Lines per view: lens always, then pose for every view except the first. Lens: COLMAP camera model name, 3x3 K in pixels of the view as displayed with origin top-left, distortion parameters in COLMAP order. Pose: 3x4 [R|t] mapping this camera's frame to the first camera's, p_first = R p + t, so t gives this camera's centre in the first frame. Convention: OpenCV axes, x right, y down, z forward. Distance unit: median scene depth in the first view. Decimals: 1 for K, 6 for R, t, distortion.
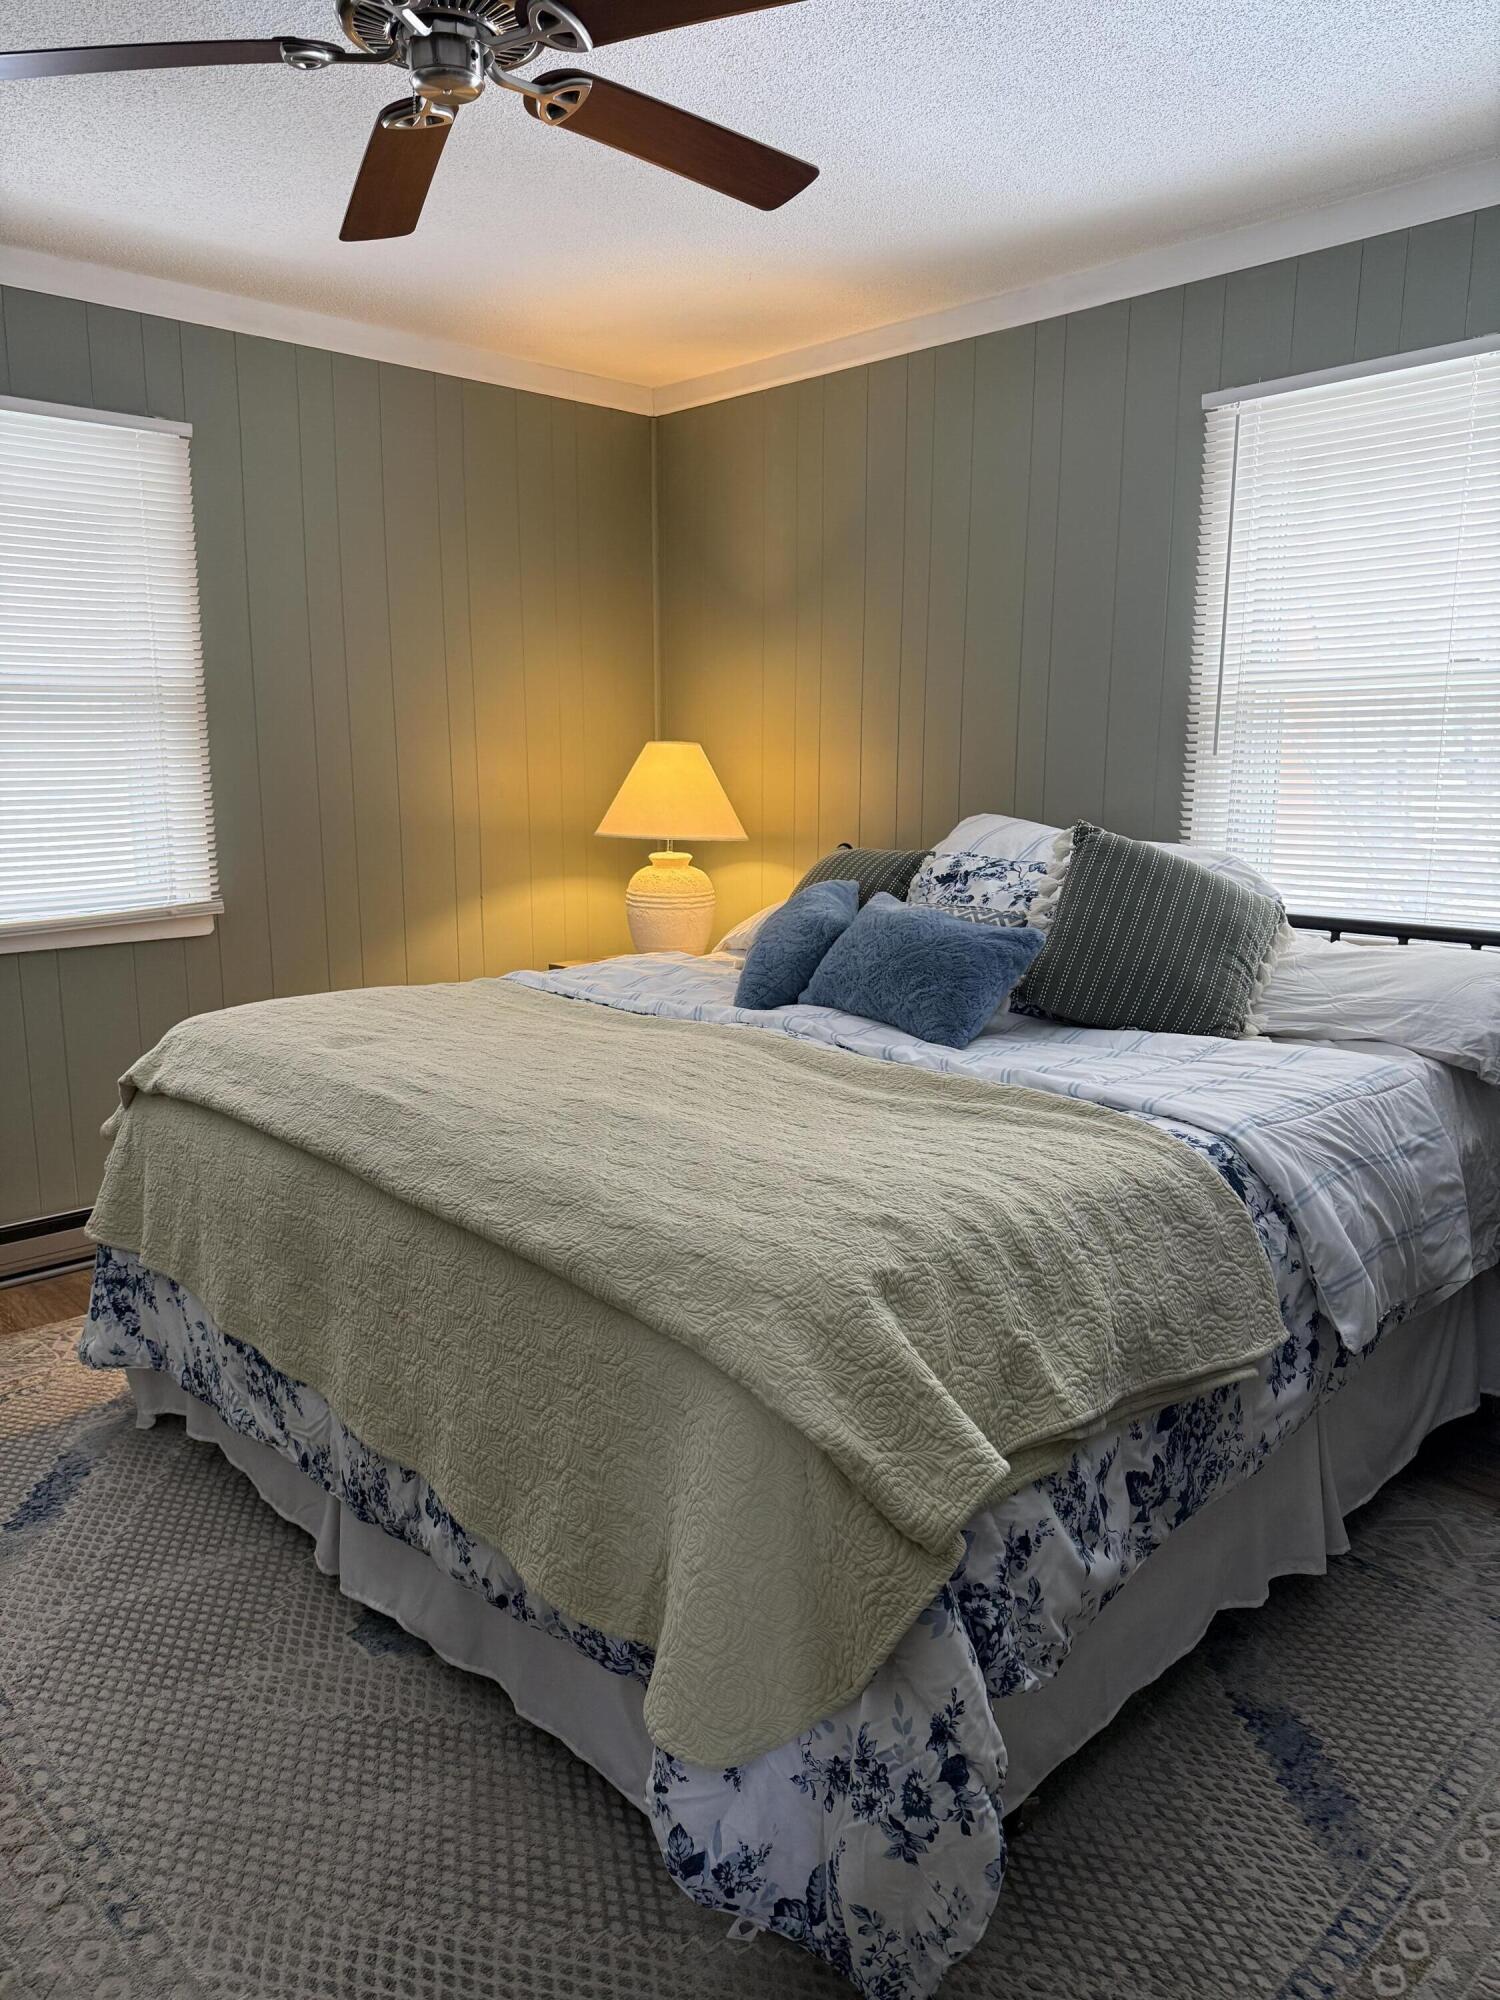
lens RADIAL K [[1409.8, 0, 731.5], [0, 1409.8, 998.1], [0, 0, 1]] dist [0.084699, -0.083537]
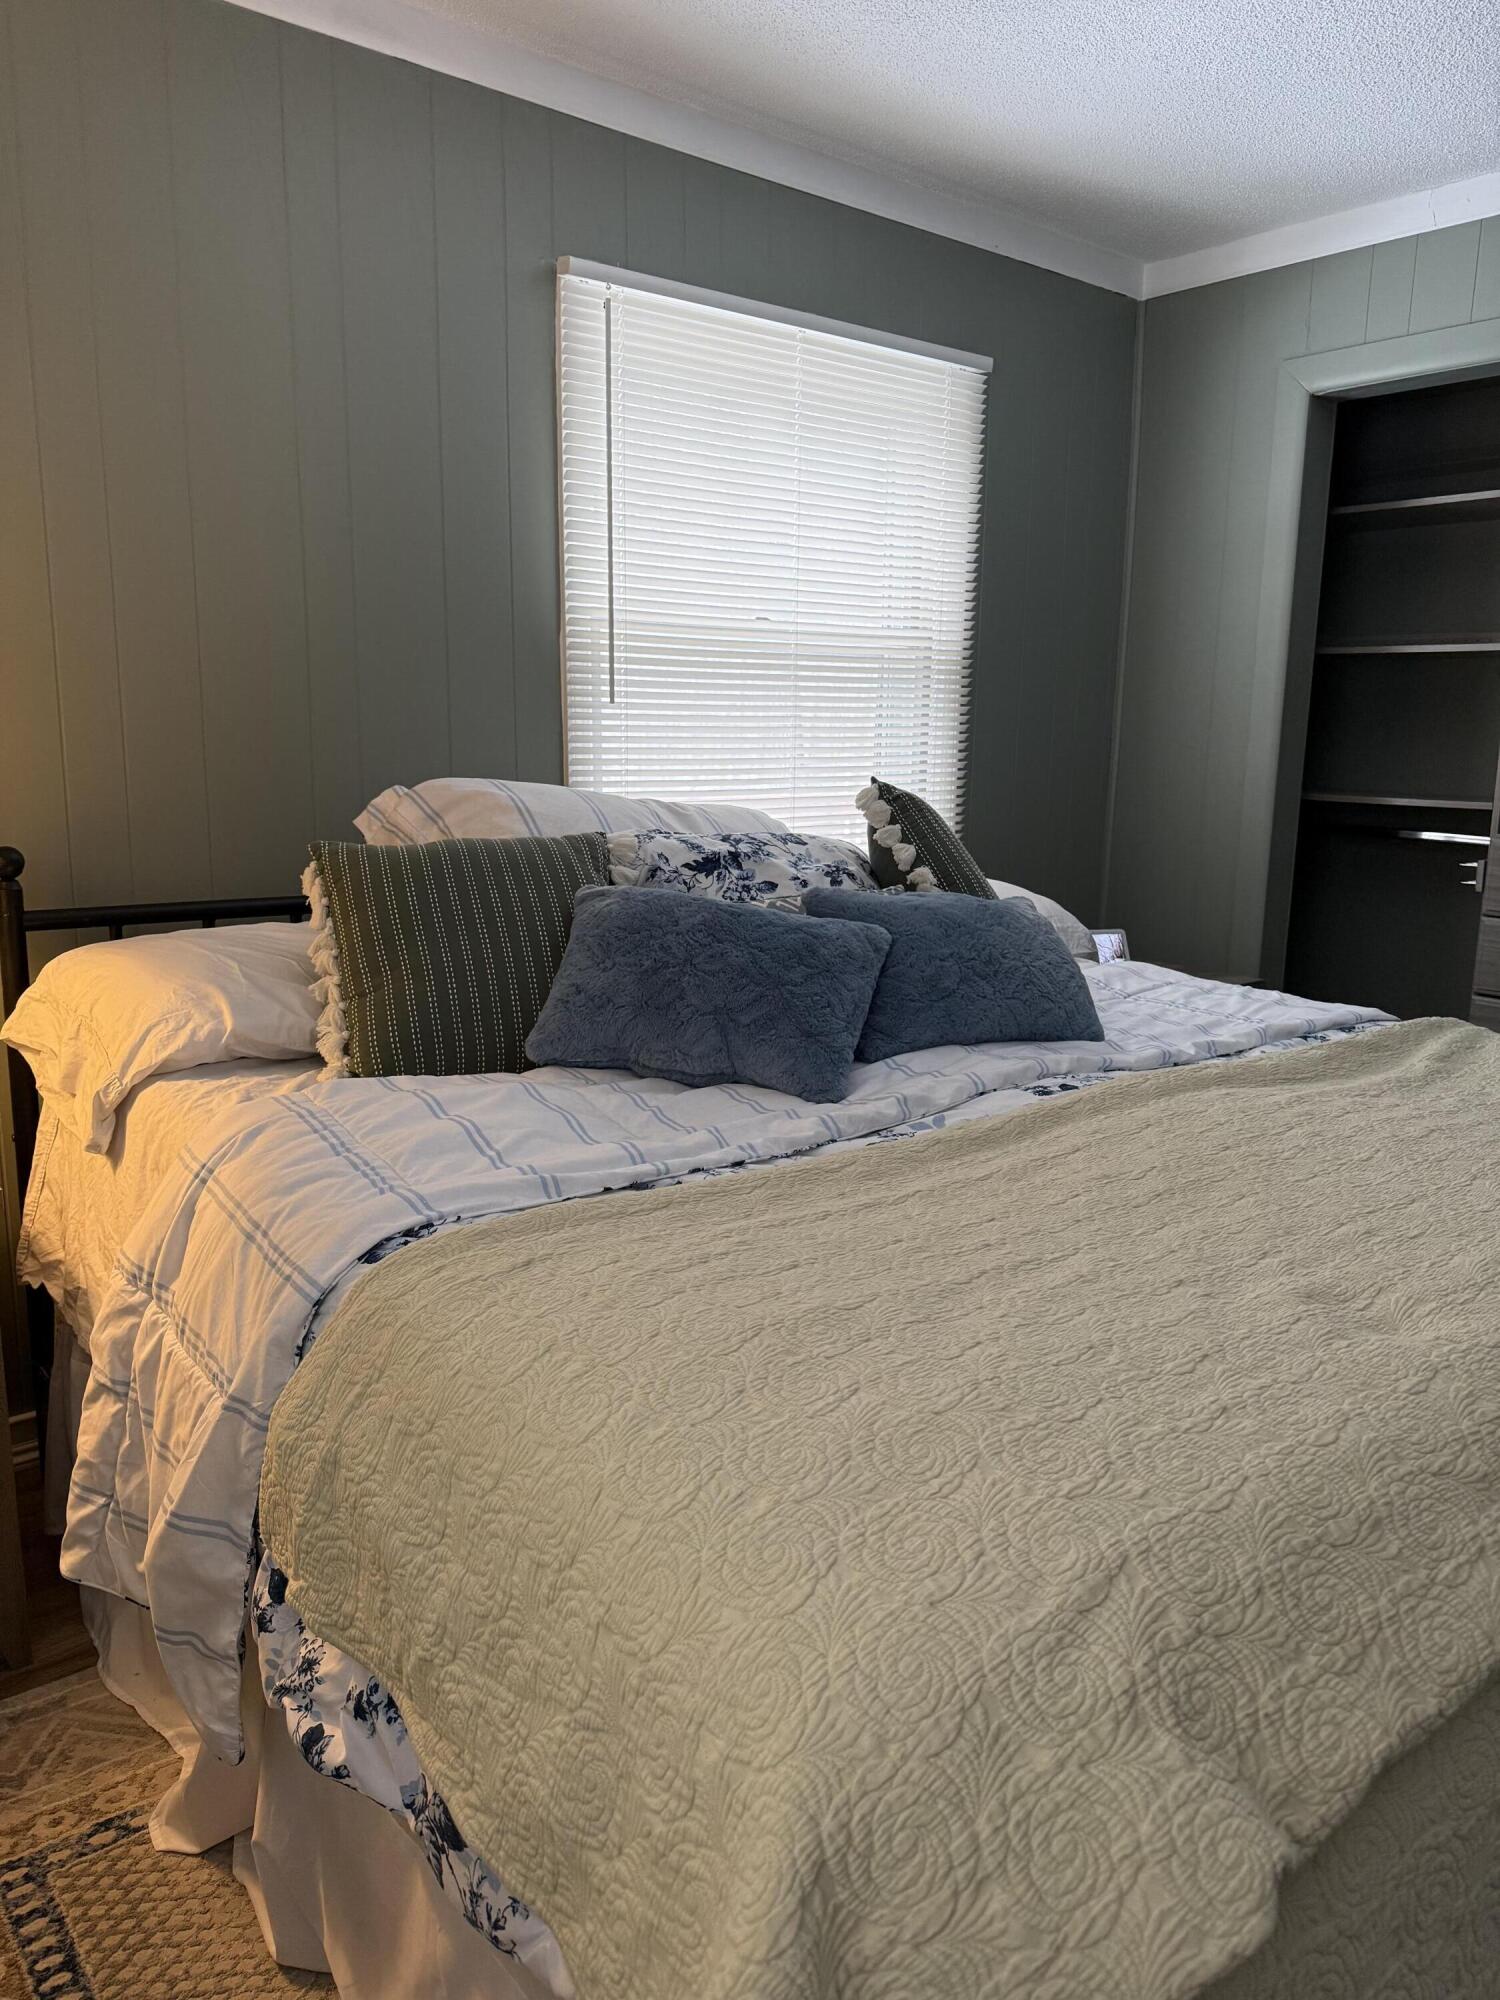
lens RADIAL K [[1421.1, 0, 741.4], [0, 1421.1, 1002.8], [0, 0, 1]] dist [0.115559, -0.133546]
pose [[0.076621, -0.183375, 0.980052, -0.906187], [0.158310, 0.972710, 0.169624, -0.215450], [-0.984412, 0.142155, 0.103560, 1.440931]]
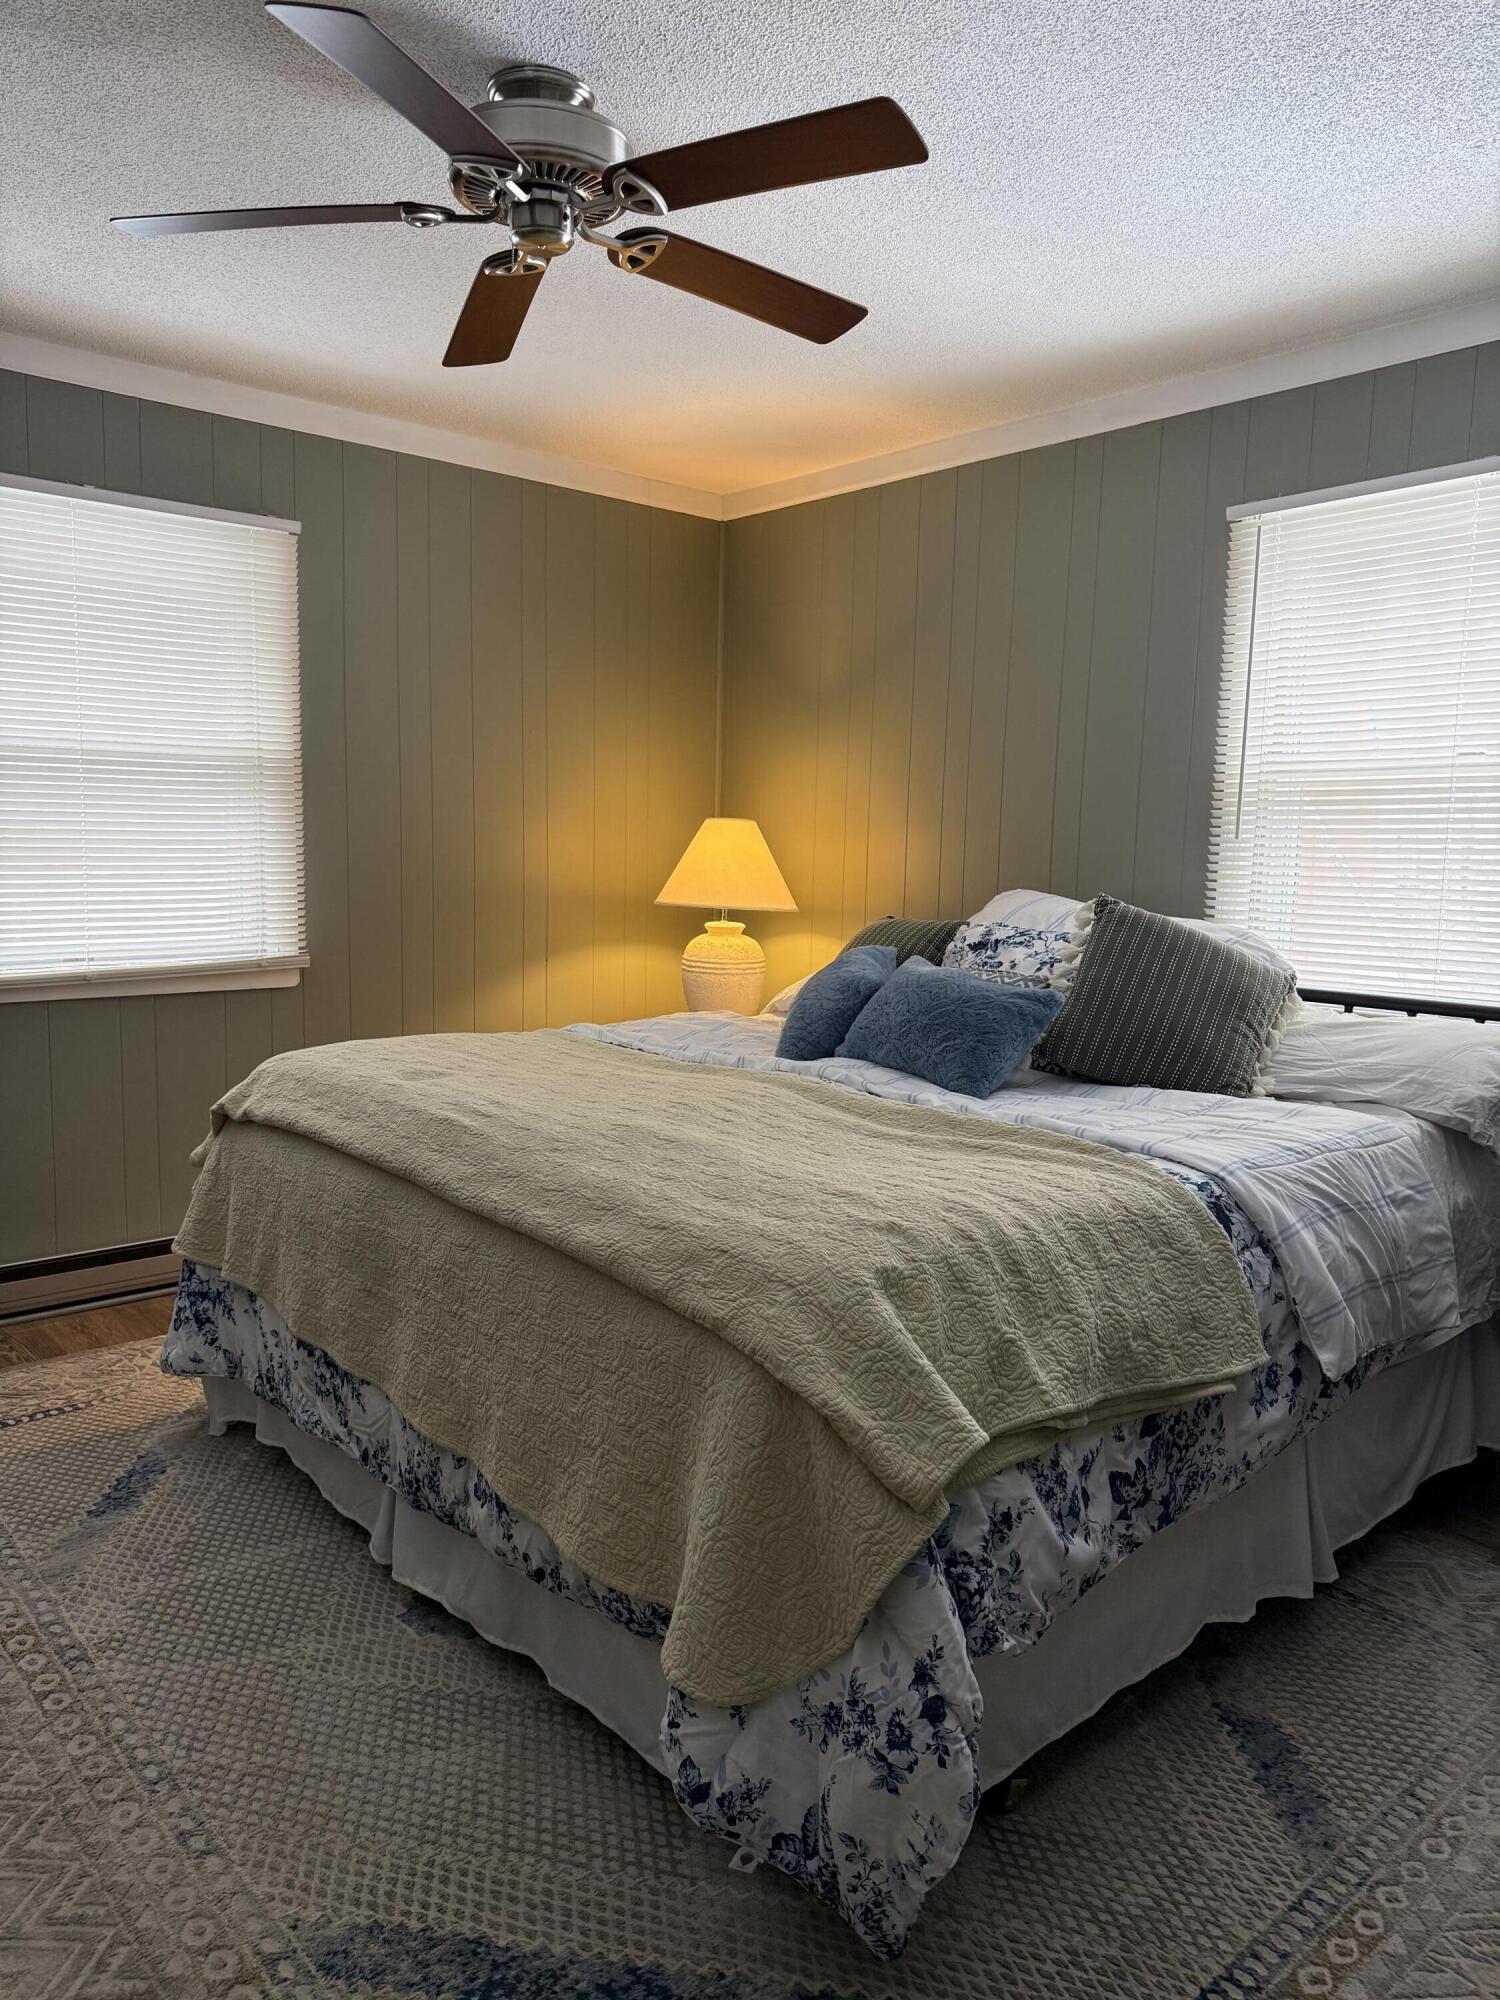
lens RADIAL K [[1421.1, 0, 741.4], [0, 1421.1, 1002.8], [0, 0, 1]] dist [0.115559, -0.133546]
pose [[0.998849, 0.026411, -0.040046, 0.025889], [-0.028787, 0.997785, -0.059969, 0.042319], [0.038373, 0.061053, 0.997397, -0.122515]]
